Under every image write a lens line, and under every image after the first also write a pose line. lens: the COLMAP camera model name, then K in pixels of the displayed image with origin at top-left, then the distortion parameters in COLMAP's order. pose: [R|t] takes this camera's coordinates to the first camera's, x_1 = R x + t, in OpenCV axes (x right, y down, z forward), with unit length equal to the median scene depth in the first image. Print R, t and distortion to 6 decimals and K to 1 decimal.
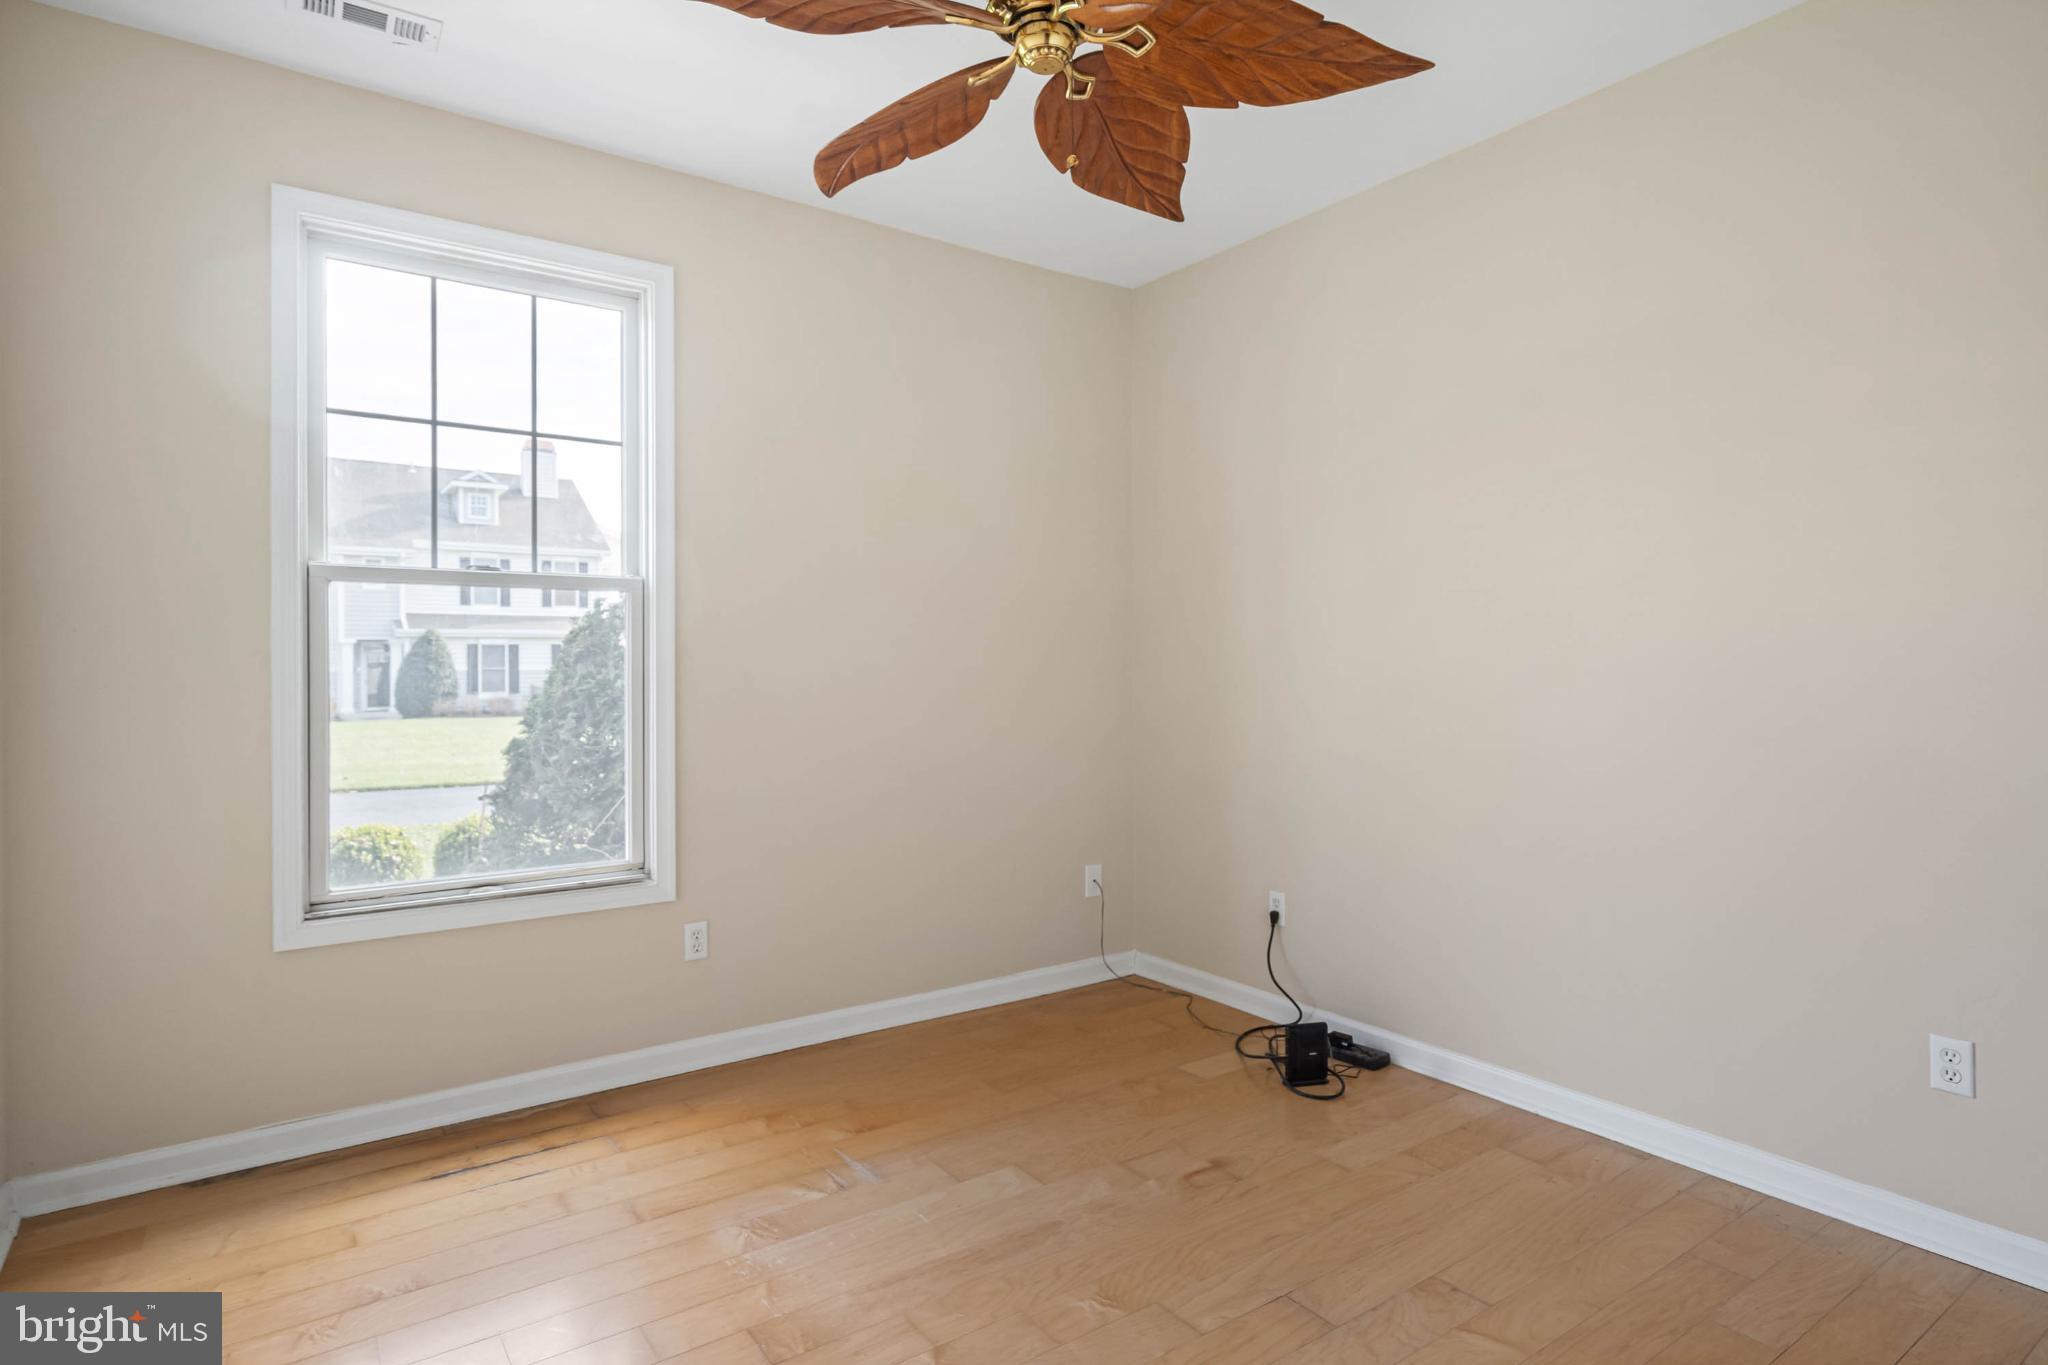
lens RADIAL K [[1080.3, 0, 1024.0], [0, 1080.3, 682.5], [0, 0, 1]] dist [-0.000451, -0.000105]
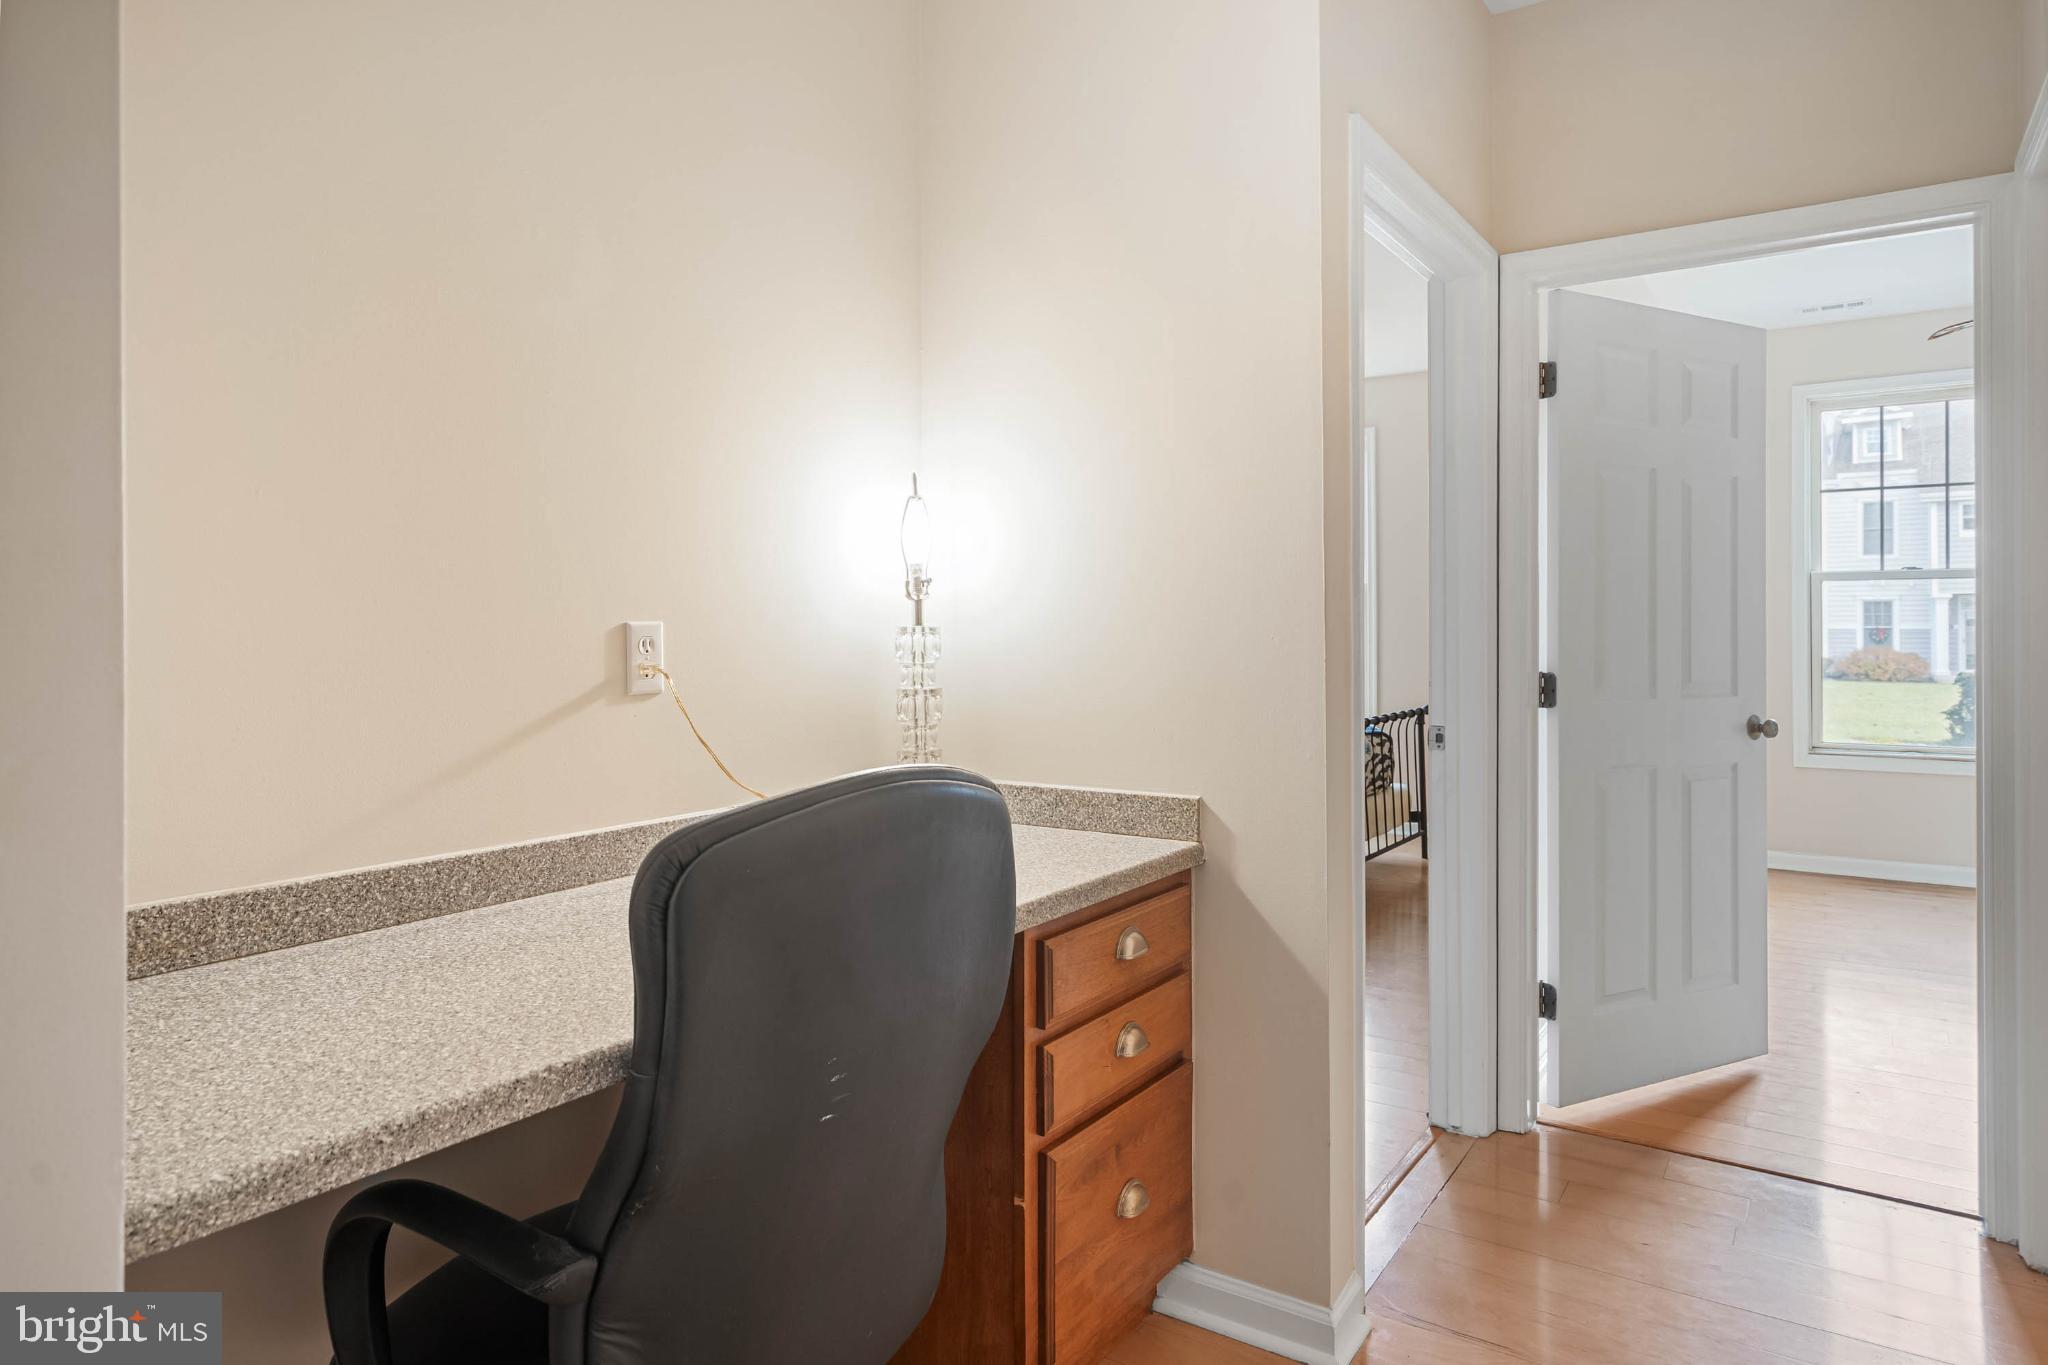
lens RADIAL K [[1233.4, 0, 1023.3], [0, 1233.4, 624.1], [0, 0, 1]] dist [0.000488, 0.000118]
pose [[0.352268, 0.000120, -0.935899, 0.631924], [-0.013583, 0.999895, -0.004984, 0.009887], [0.935801, 0.014468, 0.352232, -0.768449]]
